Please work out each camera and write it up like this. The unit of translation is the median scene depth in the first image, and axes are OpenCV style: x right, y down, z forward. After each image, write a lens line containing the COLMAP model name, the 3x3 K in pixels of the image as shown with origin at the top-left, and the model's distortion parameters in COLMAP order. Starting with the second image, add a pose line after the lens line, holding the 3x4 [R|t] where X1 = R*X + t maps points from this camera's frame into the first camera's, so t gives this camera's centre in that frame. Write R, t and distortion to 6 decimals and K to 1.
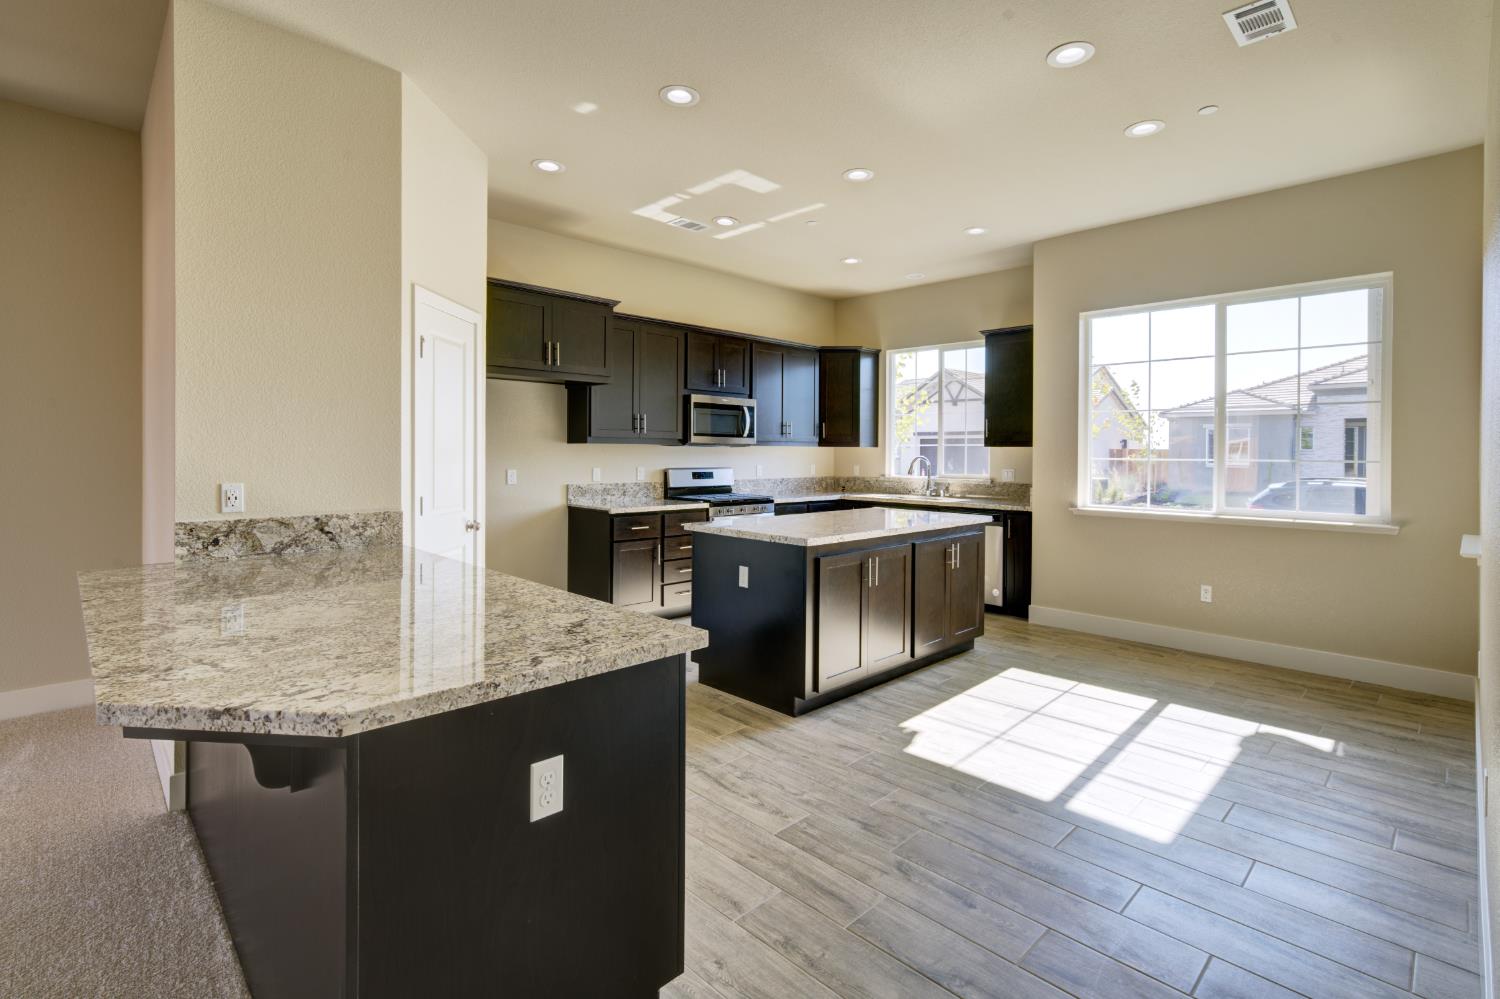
lens RADIAL K [[702.7, 0, 779.4], [0, 702.7, 475.8], [0, 0, 1]] dist [-0.002721, -0.000281]
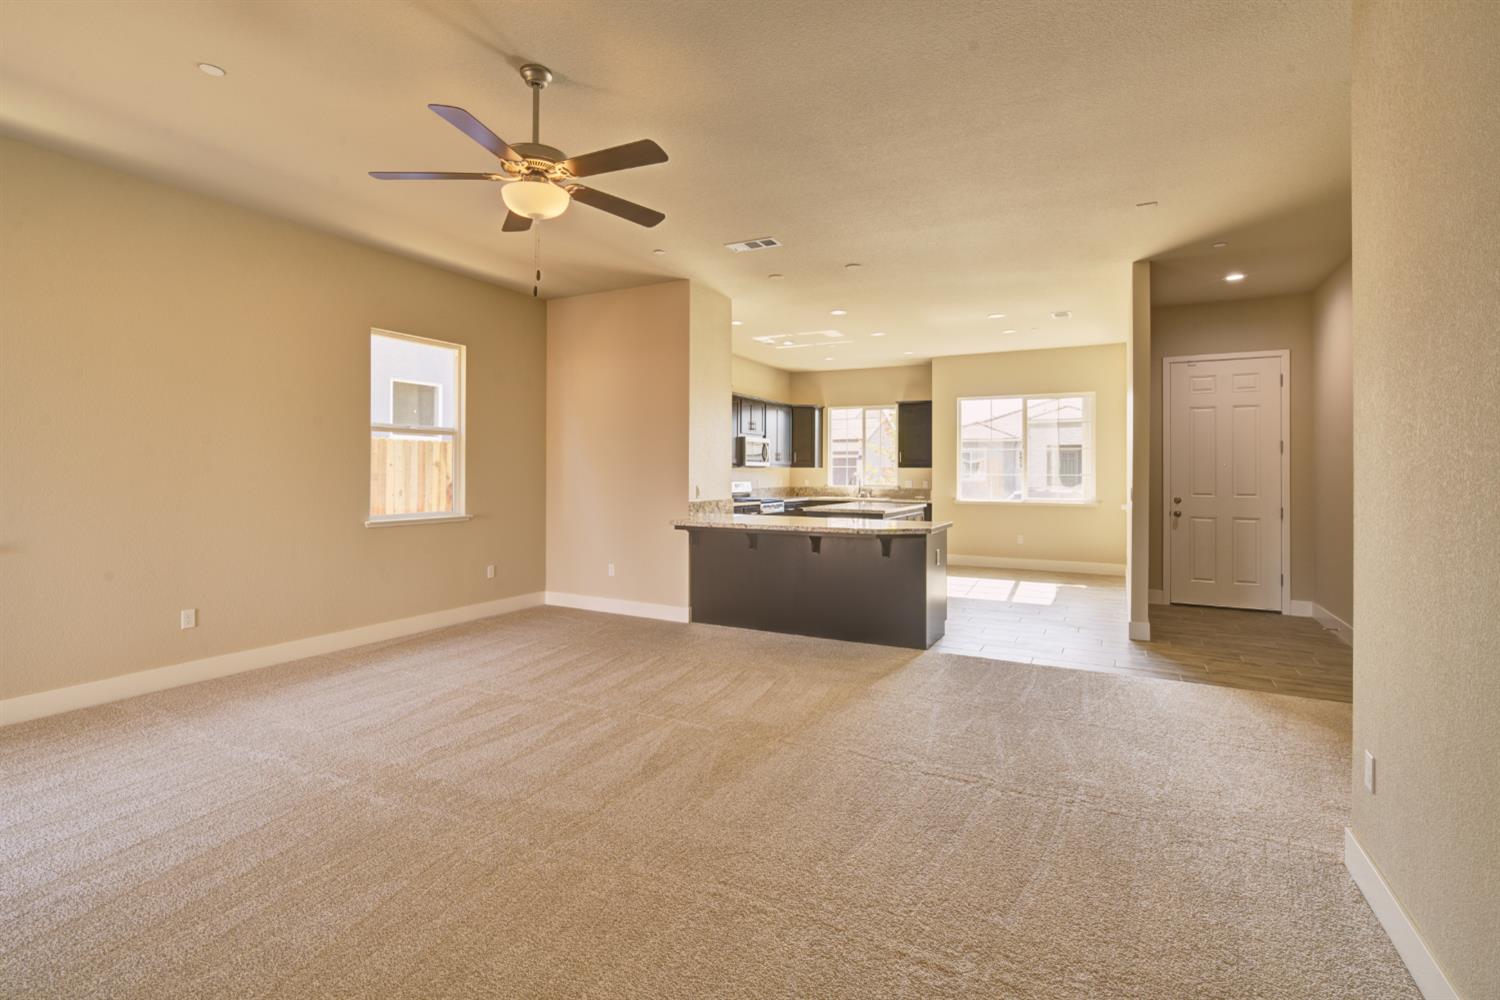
lens RADIAL K [[682.8, 0, 739.7], [0, 682.8, 479.4], [0, 0, 1]] dist [-0.002078, -0.000128]
pose [[0.964410, -0.006507, 0.264330, -0.625889], [0.011969, 0.999747, -0.019056, 0.017645], [-0.264139, 0.021541, 0.964244, -0.617339]]
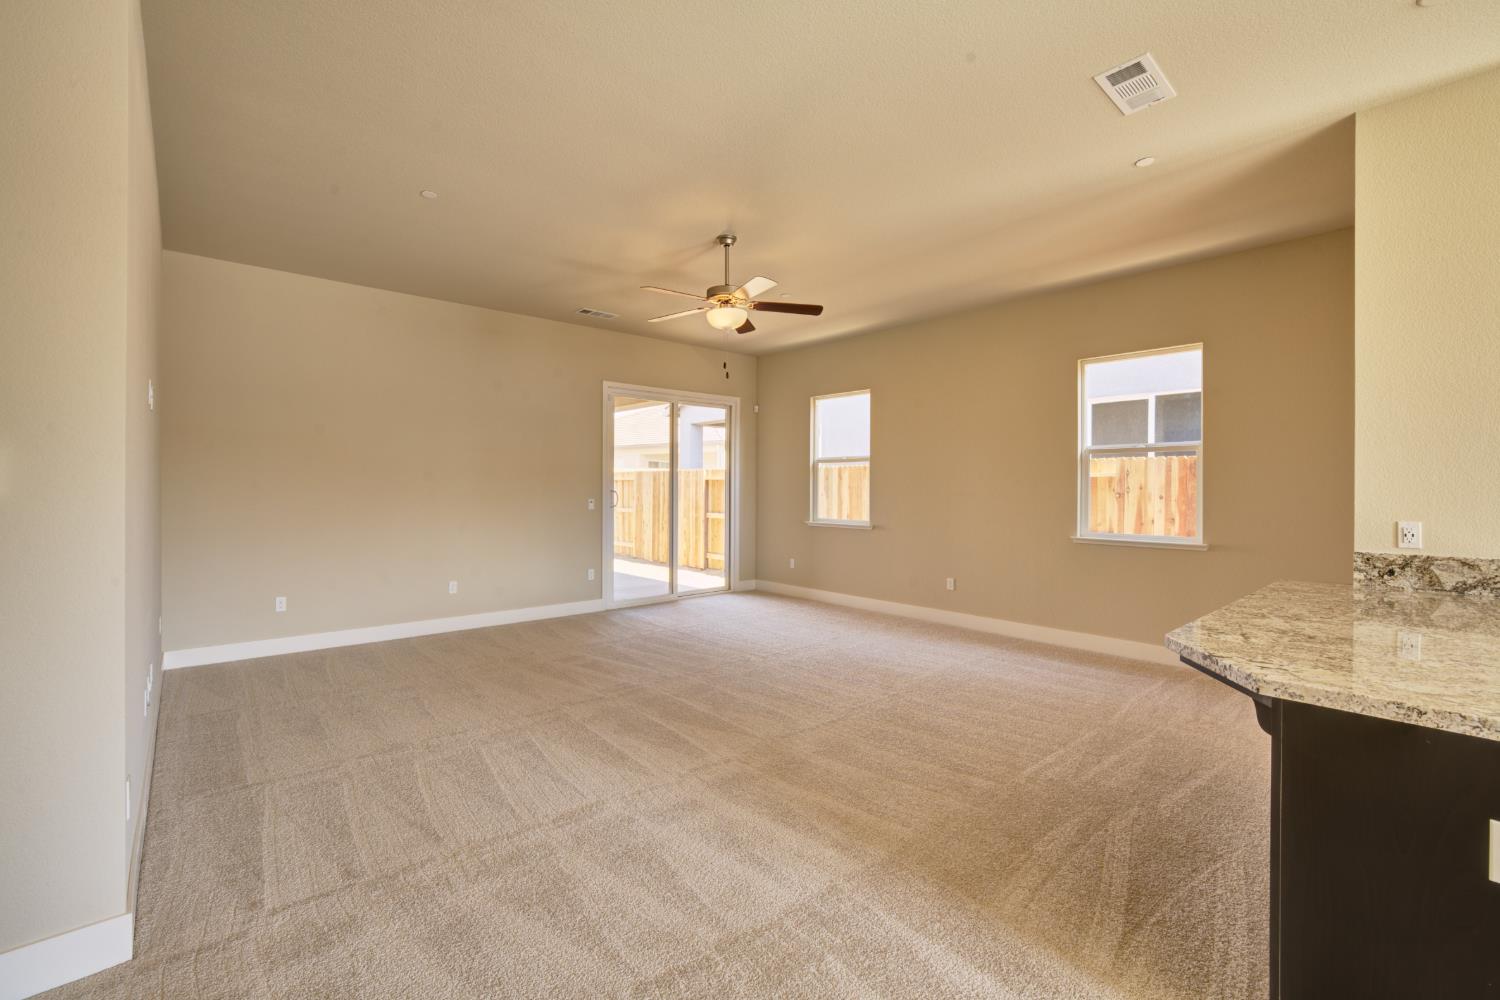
lens RADIAL K [[640.3, 0, 750.0], [0, 640.3, 500.0], [0, 0, 1]] dist [0.000138, 0.000124]
pose [[-0.058275, 0.011686, -0.998232, 0.145553], [-0.037716, 0.999192, 0.013899, 0.000773], [0.997588, 0.038459, -0.057787, 0.008168]]
